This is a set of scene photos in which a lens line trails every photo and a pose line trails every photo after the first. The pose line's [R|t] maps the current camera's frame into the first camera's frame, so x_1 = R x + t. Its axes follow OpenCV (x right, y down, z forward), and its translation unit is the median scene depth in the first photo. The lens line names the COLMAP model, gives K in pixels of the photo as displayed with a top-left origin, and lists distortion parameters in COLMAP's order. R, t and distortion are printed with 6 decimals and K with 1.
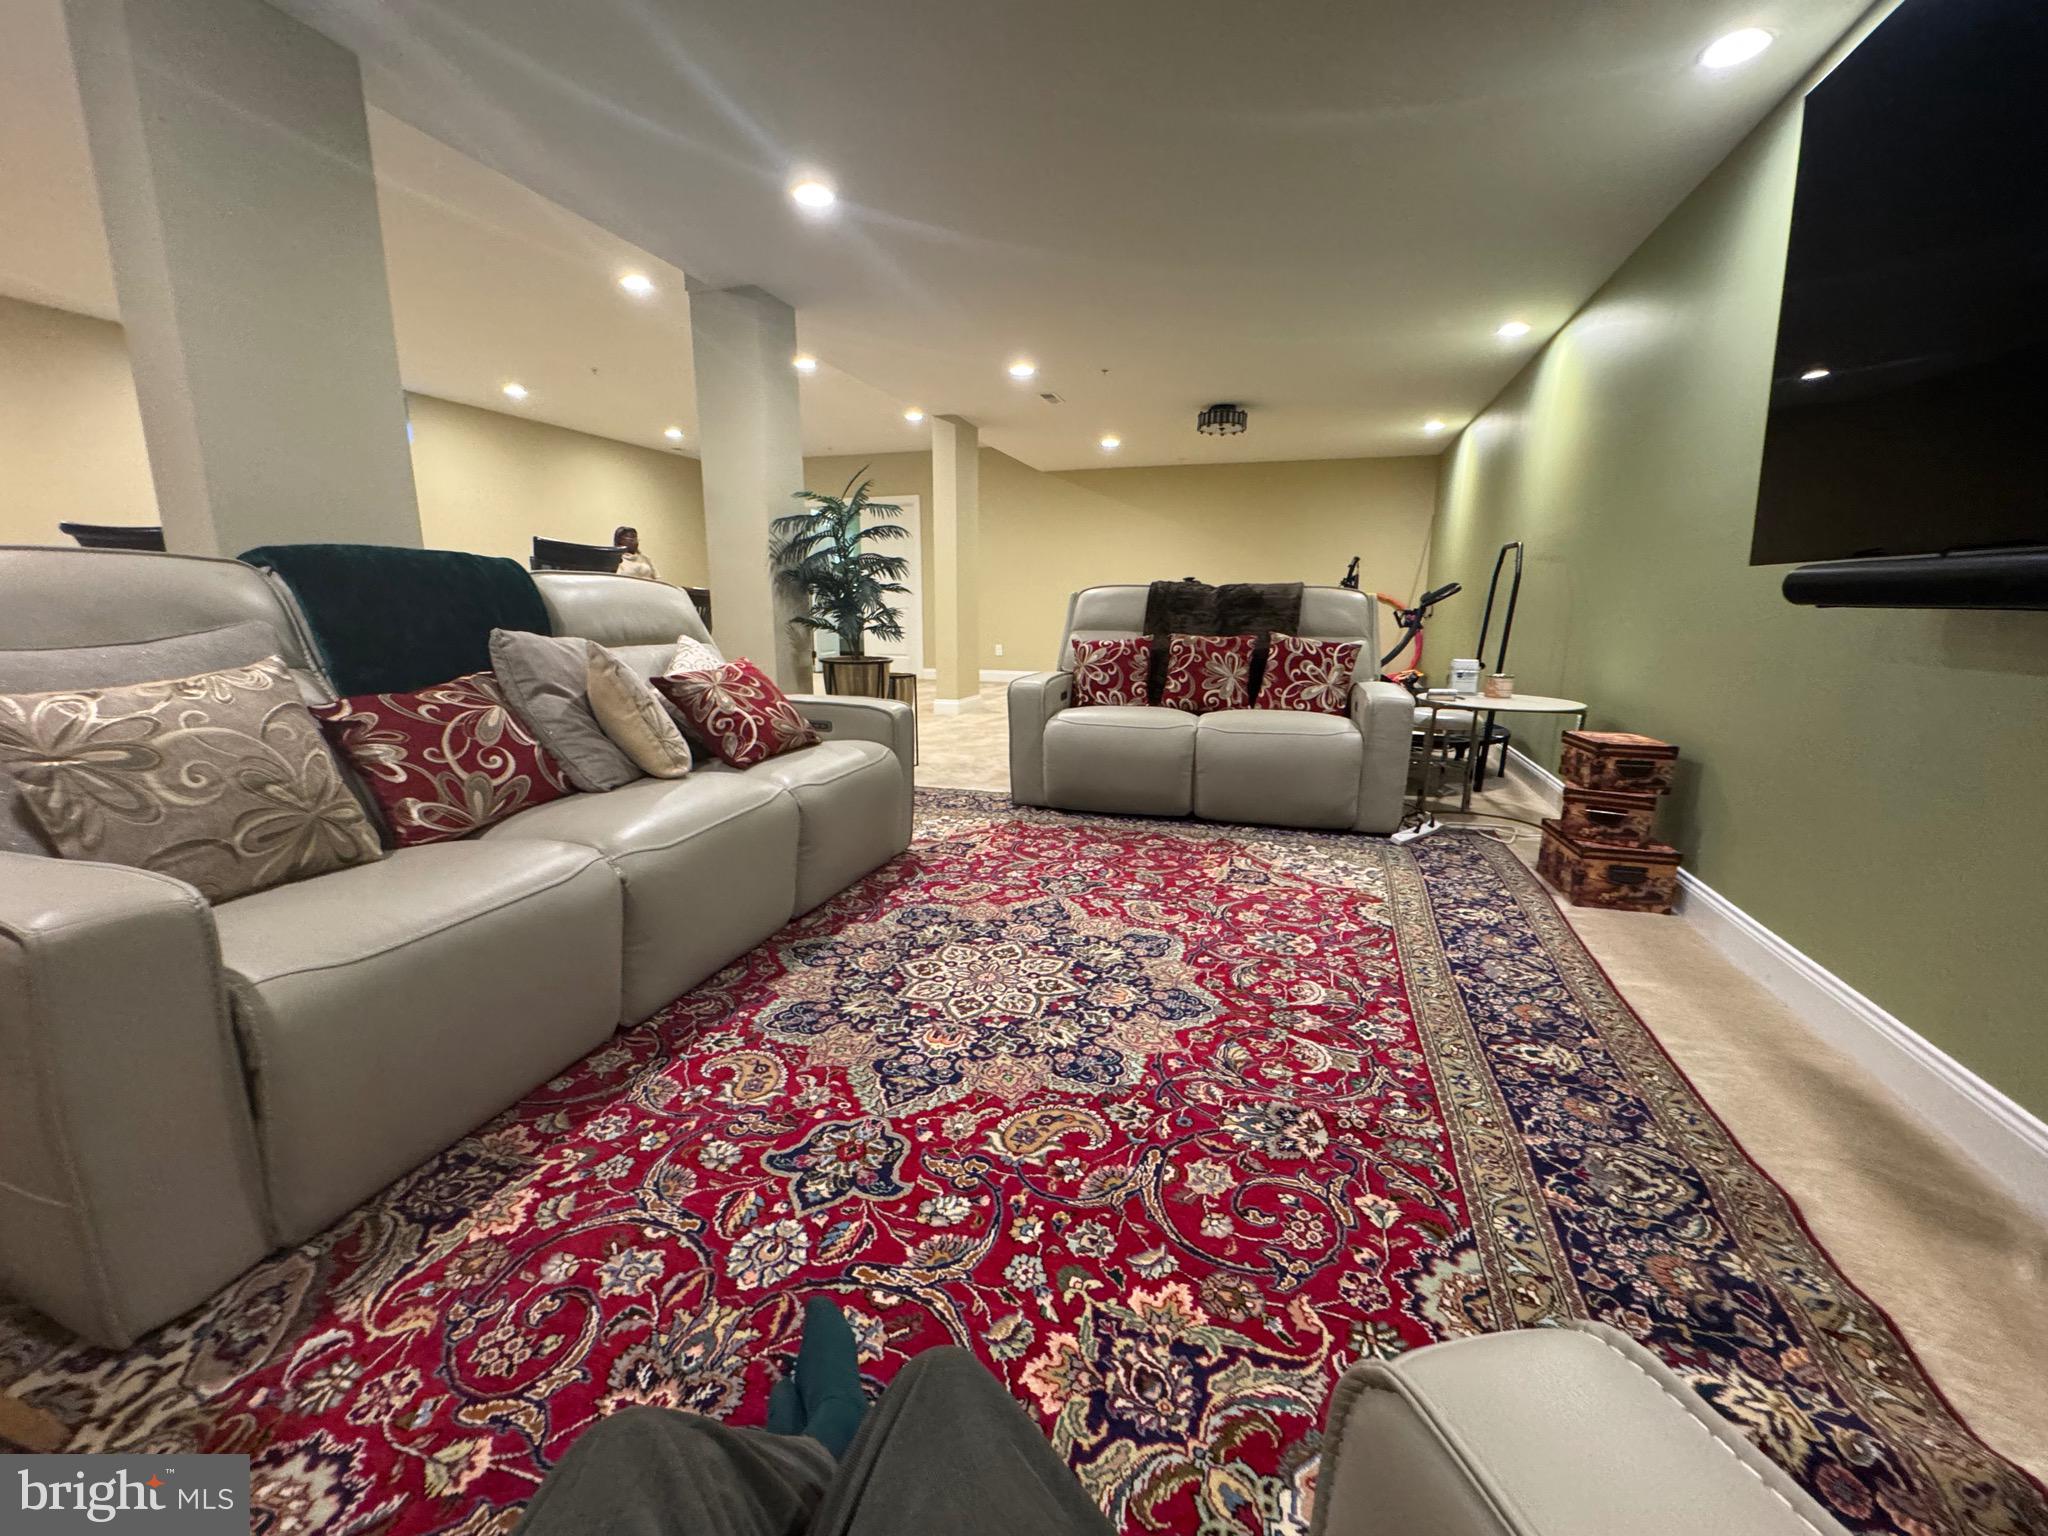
lens RADIAL K [[816.4, 0, 1034.2], [0, 816.4, 766.3], [0, 0, 1]] dist [-0.008087, 0.001462]
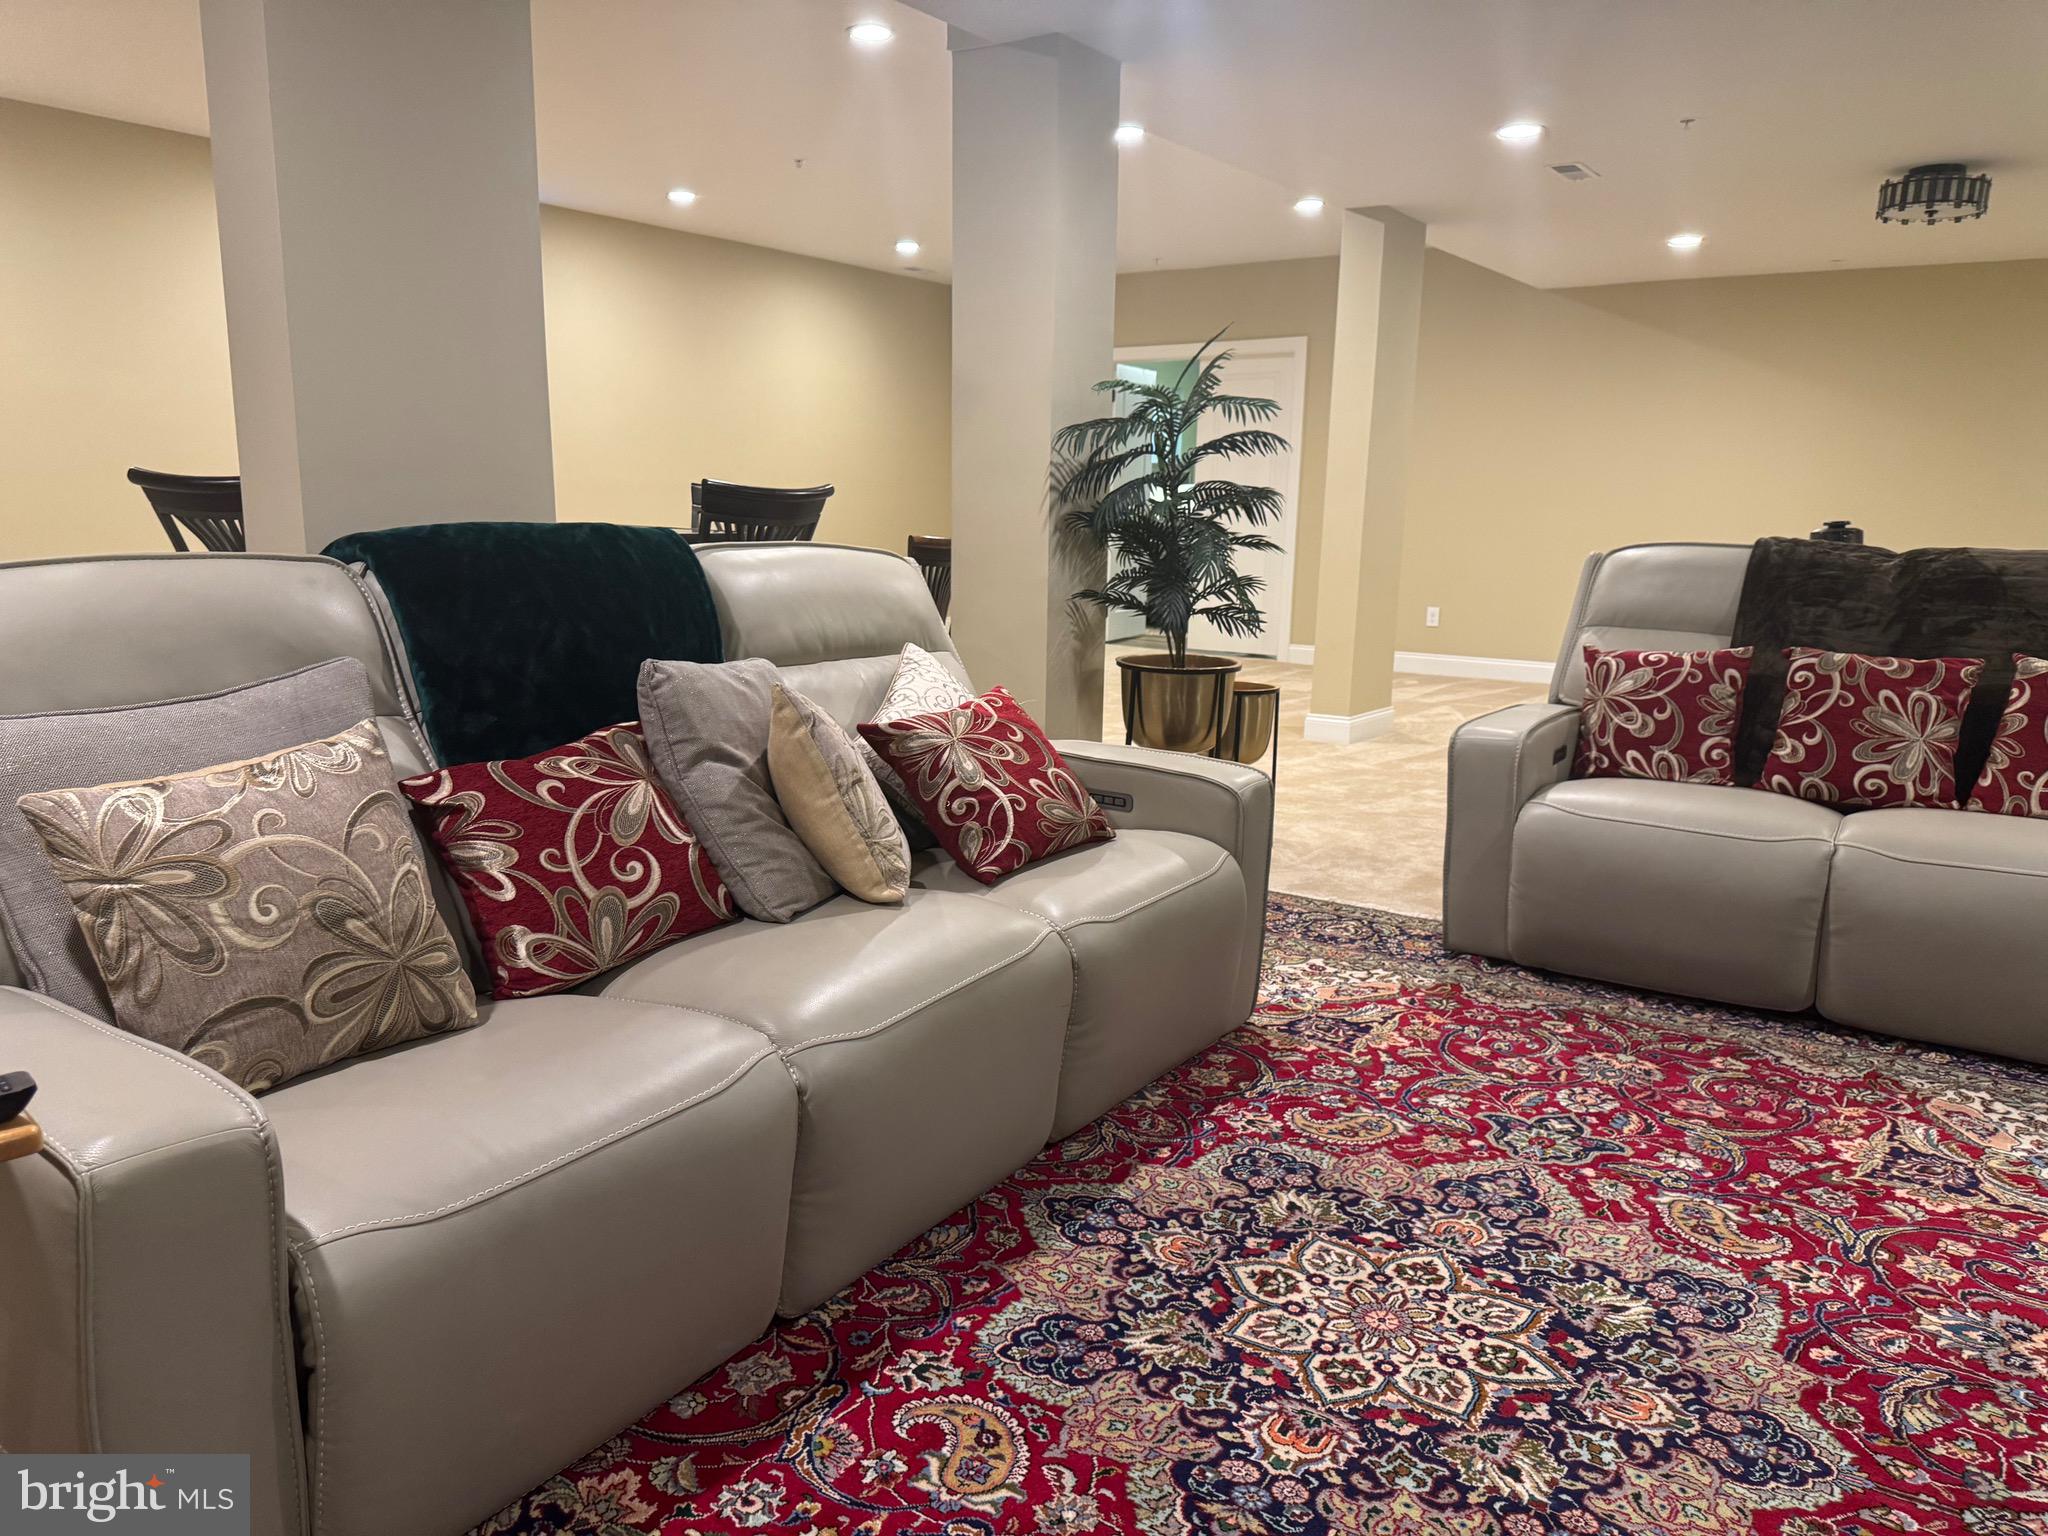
lens RADIAL K [[1444.9, 0, 1034.5], [0, 1444.9, 765.8], [0, 0, 1]] dist [0.031878, -0.043557]
pose [[0.953364, 0.069803, -0.293640, -0.019946], [-0.071362, 0.997436, 0.005414, -0.102347], [0.293265, 0.015794, 0.955901, -0.010265]]
